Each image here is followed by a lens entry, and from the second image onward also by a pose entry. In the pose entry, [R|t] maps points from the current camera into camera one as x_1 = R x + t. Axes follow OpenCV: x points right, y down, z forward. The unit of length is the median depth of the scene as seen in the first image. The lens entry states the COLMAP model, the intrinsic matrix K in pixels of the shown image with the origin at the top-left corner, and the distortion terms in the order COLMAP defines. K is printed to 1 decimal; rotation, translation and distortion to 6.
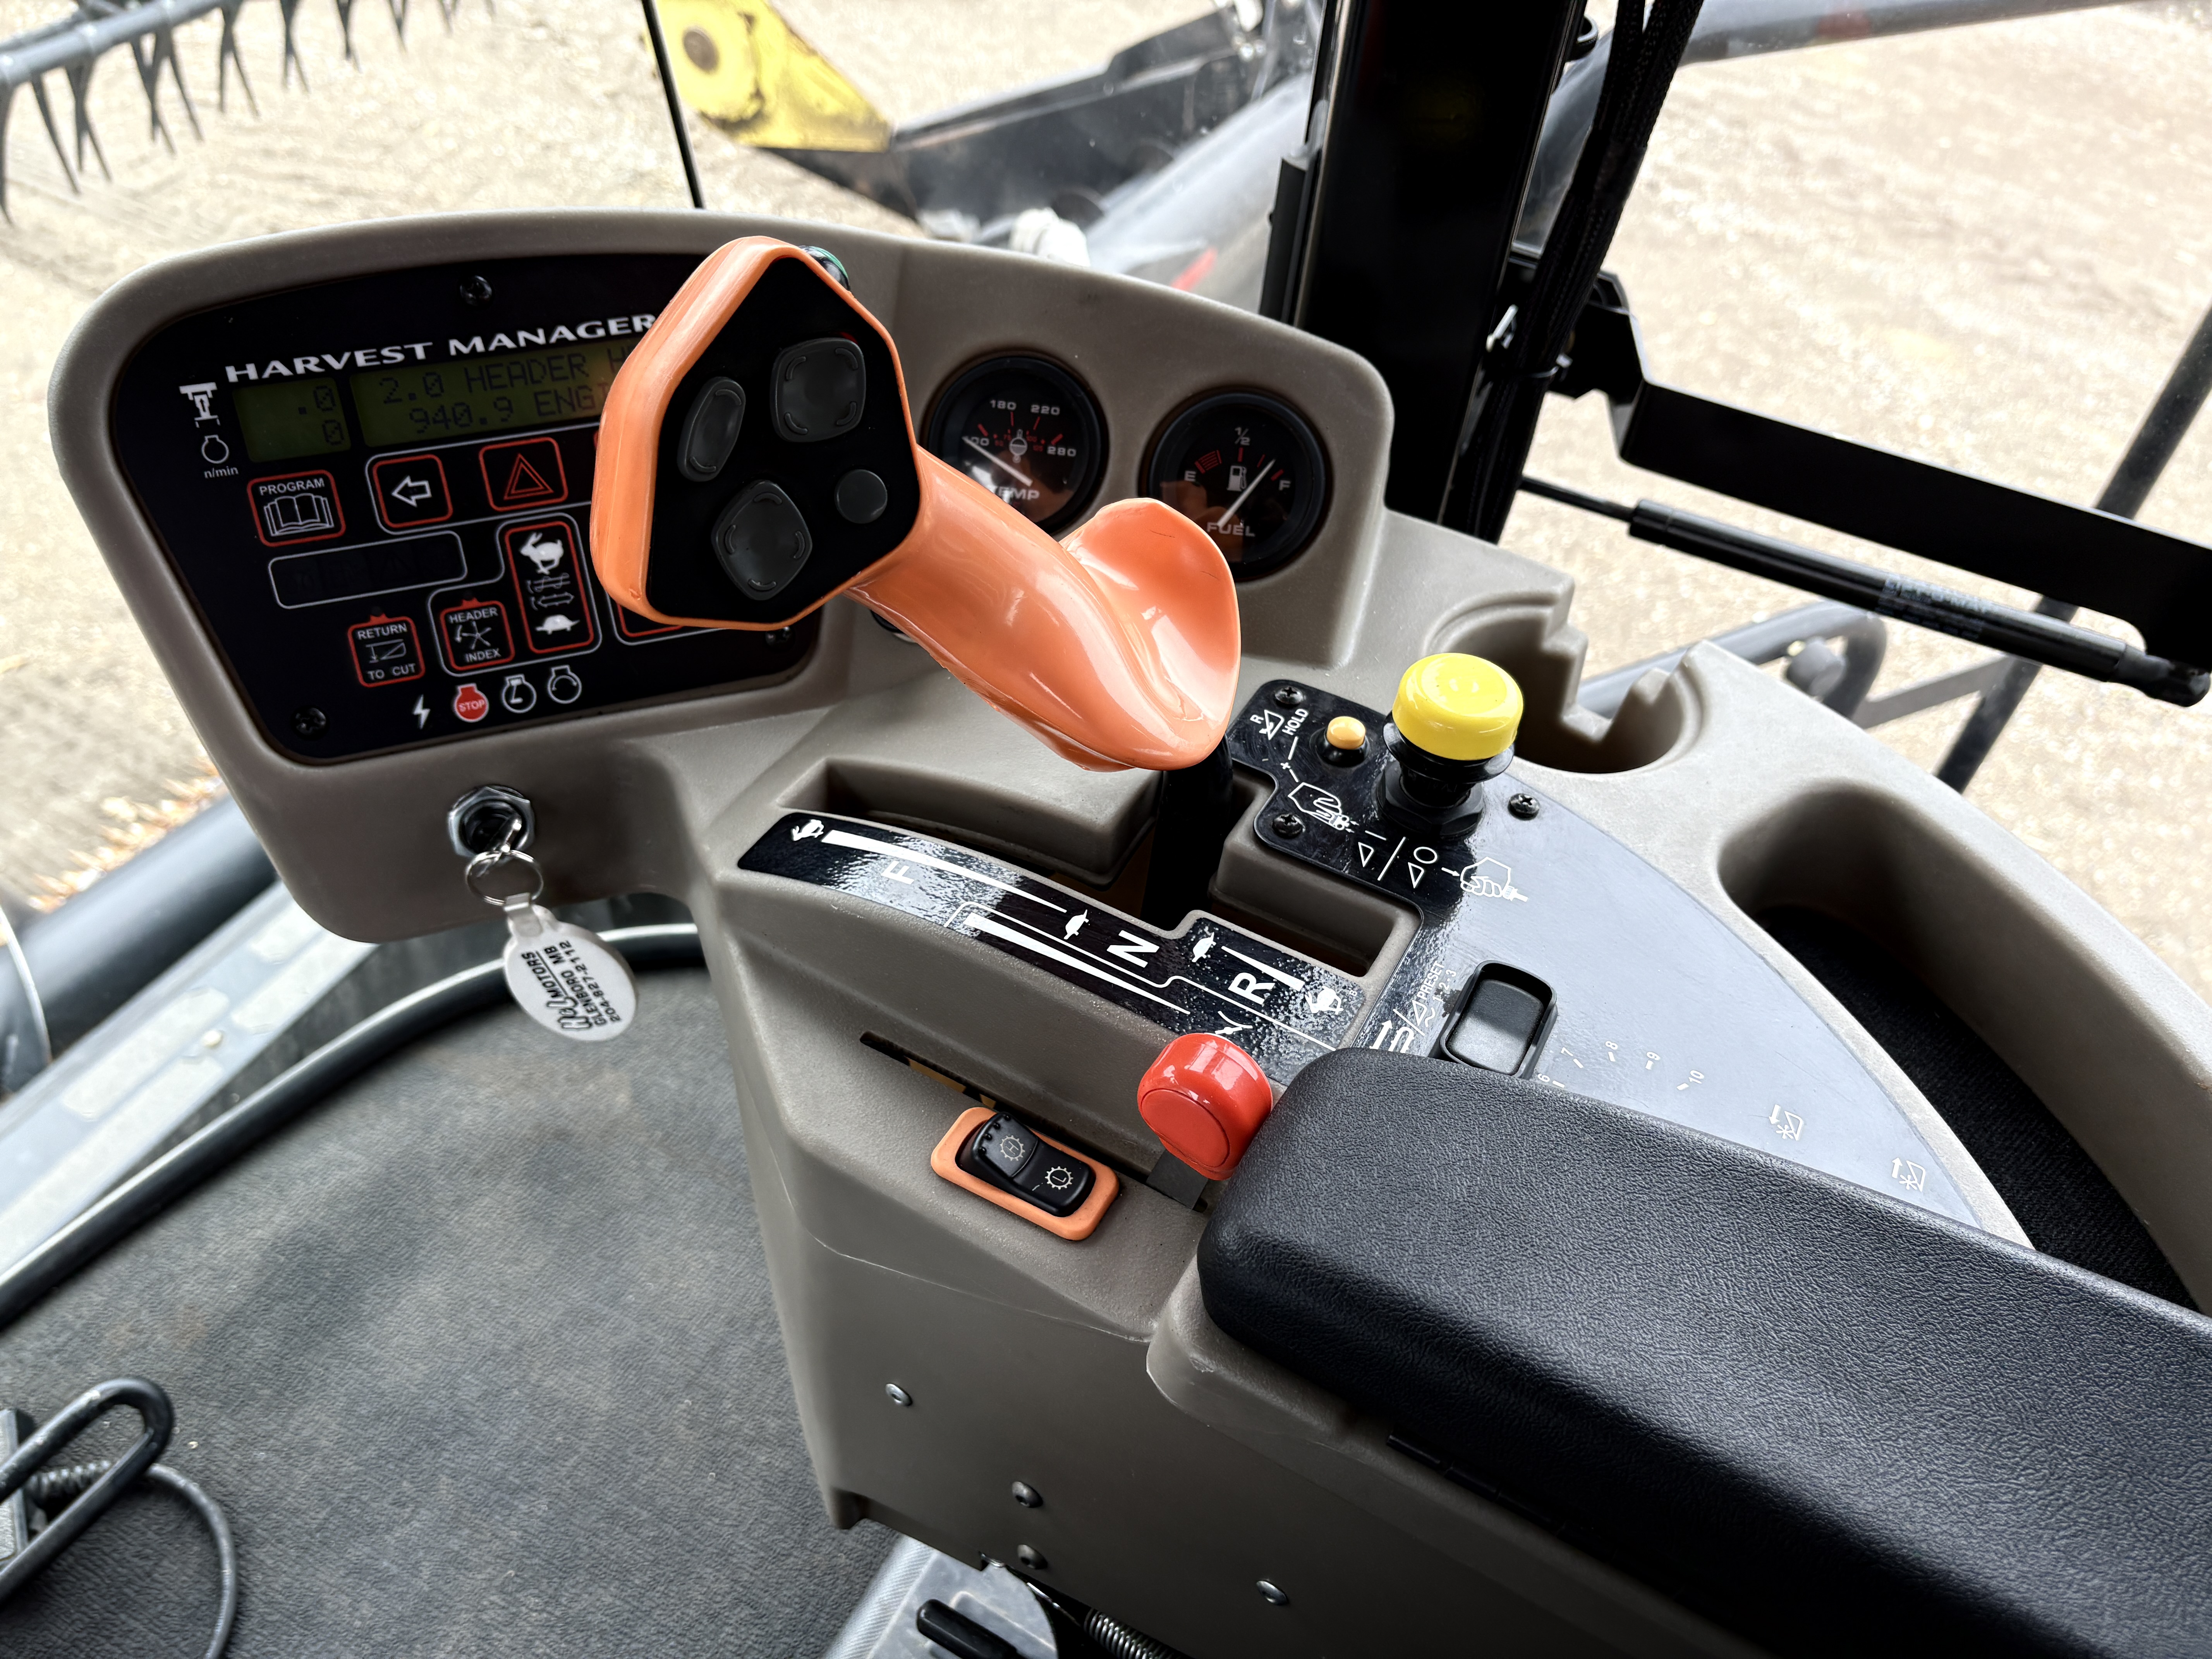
lens RADIAL K [[1642.1, 0, 1106.0], [0, 1642.1, 829.5], [0, 0, 1]] dist [0.044125, 0.000979]
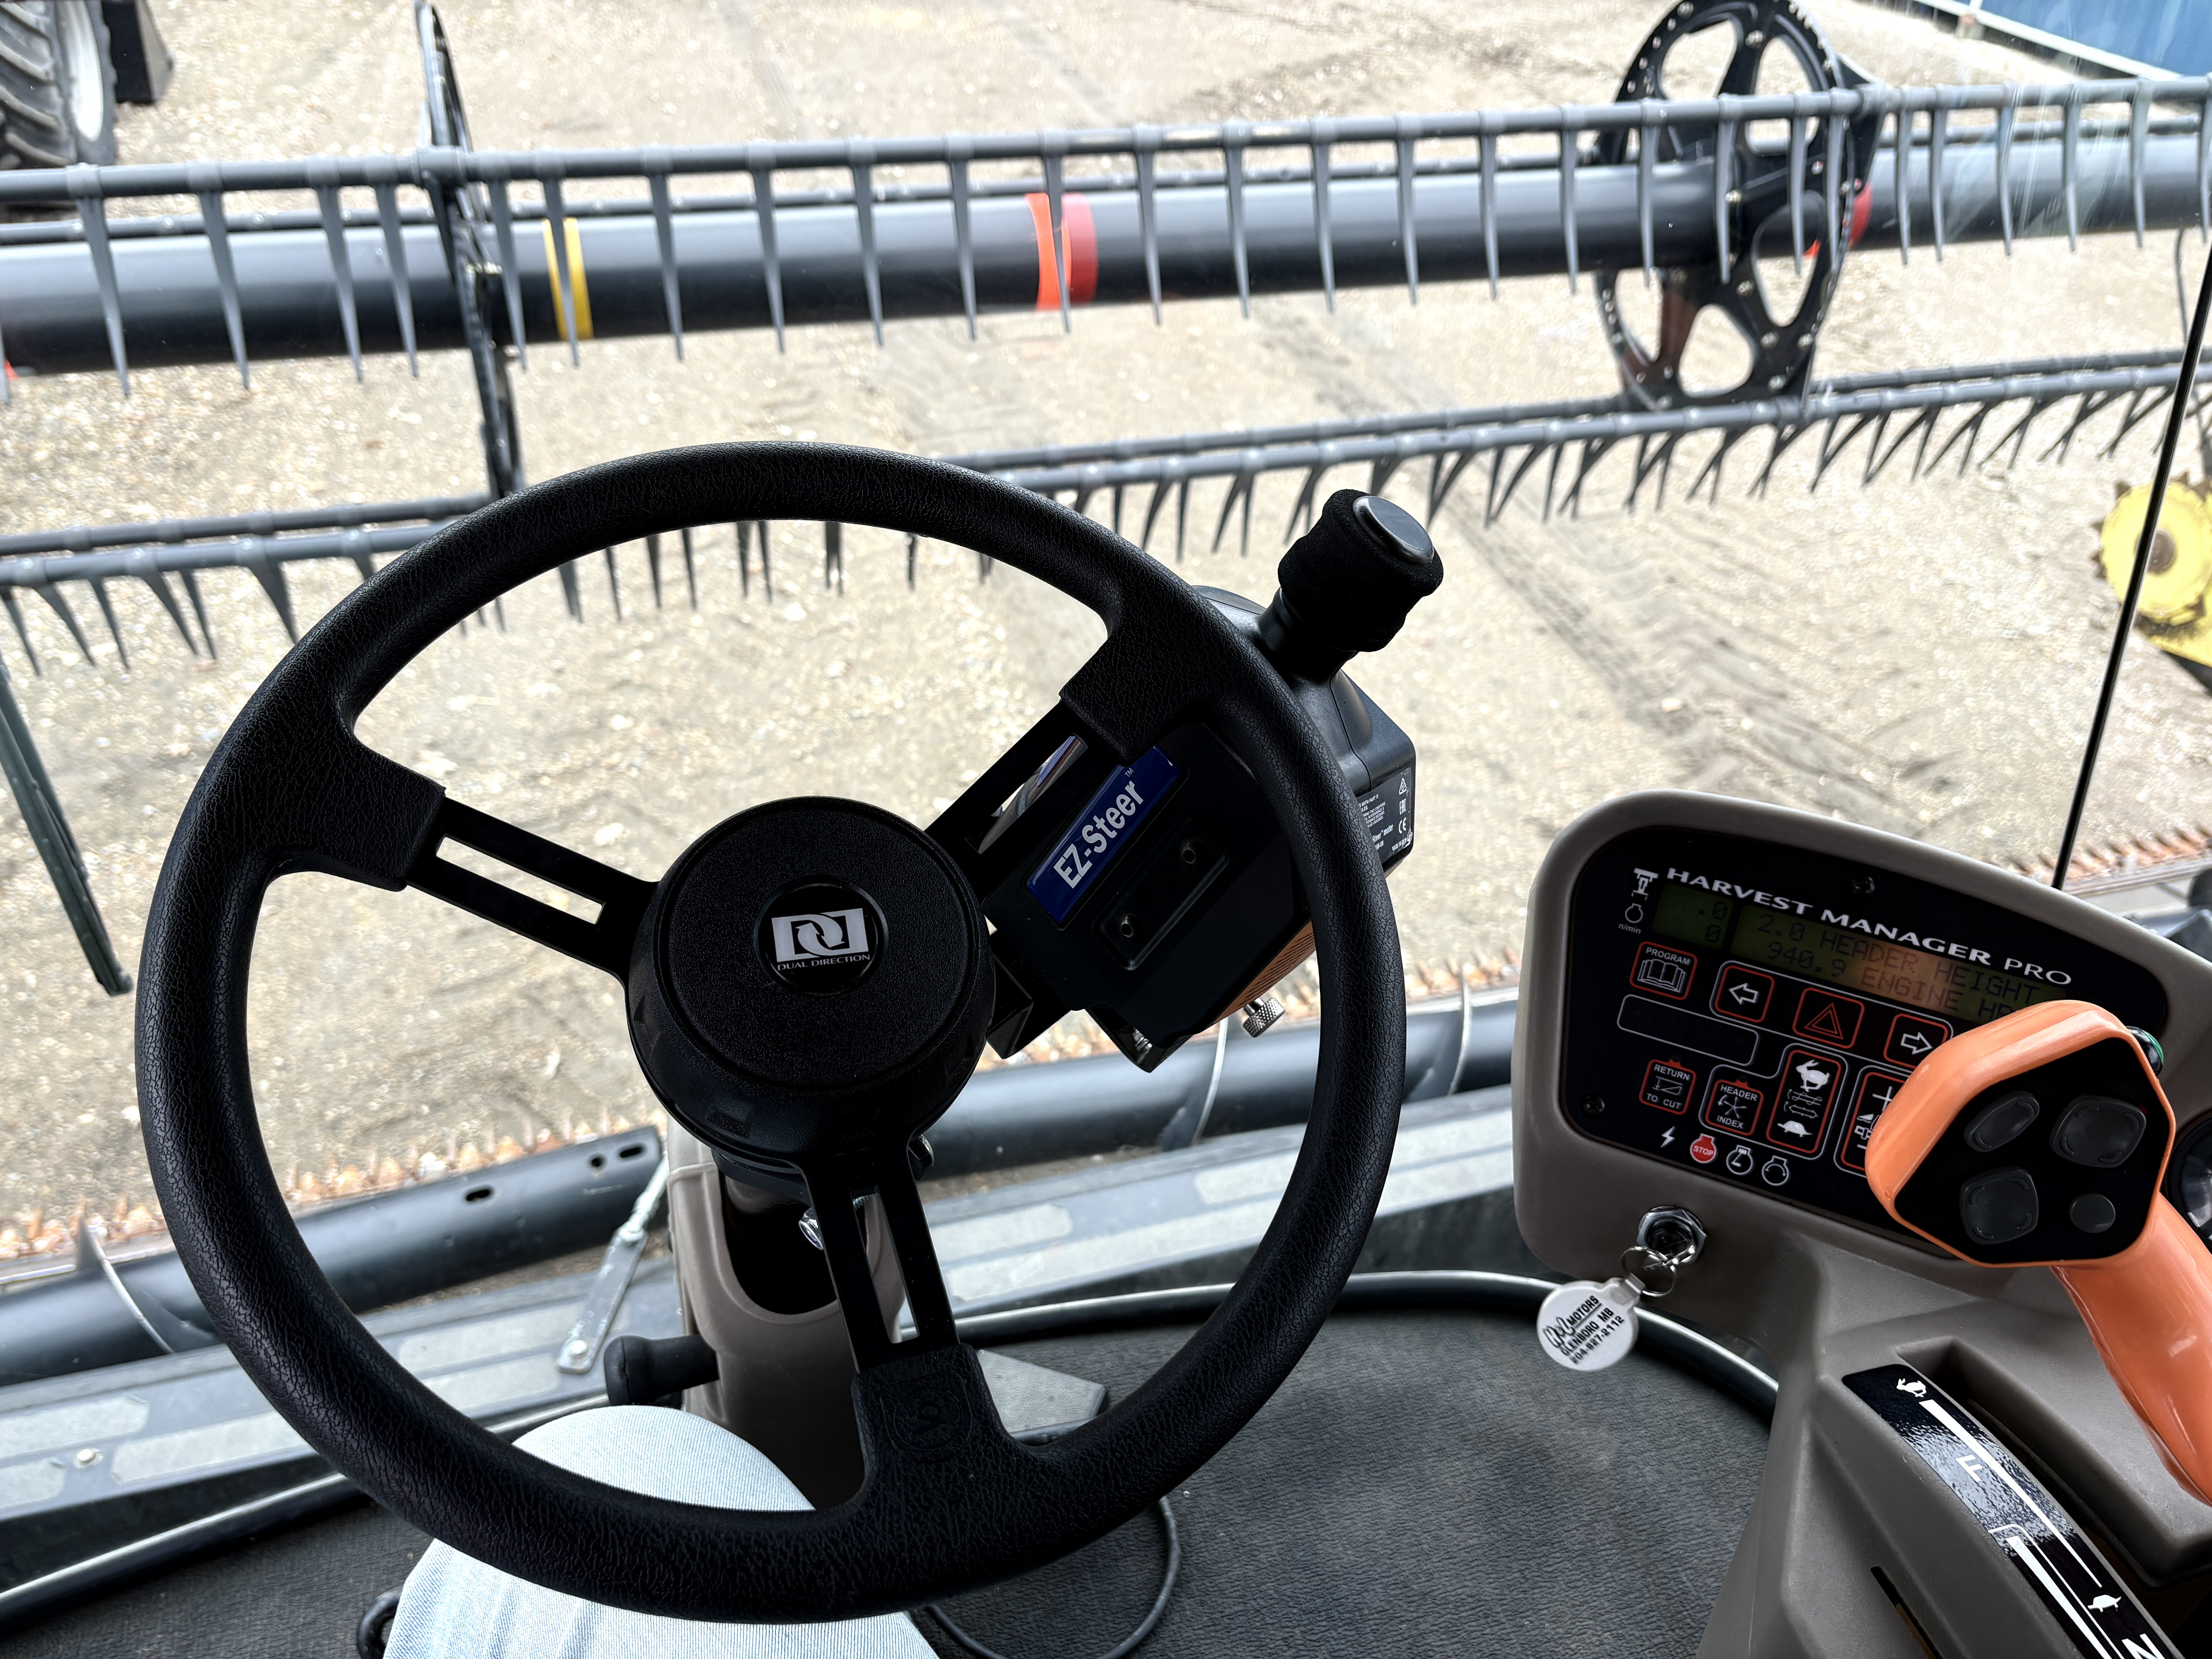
lens RADIAL K [[1705.4, 0, 1106.0], [0, 1705.4, 829.5], [0, 0, 1]] dist [0.039455, -0.041562]
pose [[0.696093, 0.386220, -0.605218, 0.013337], [-0.493949, 0.869389, -0.013317, -0.044708], [0.521026, 0.308217, 0.795948, -0.422853]]
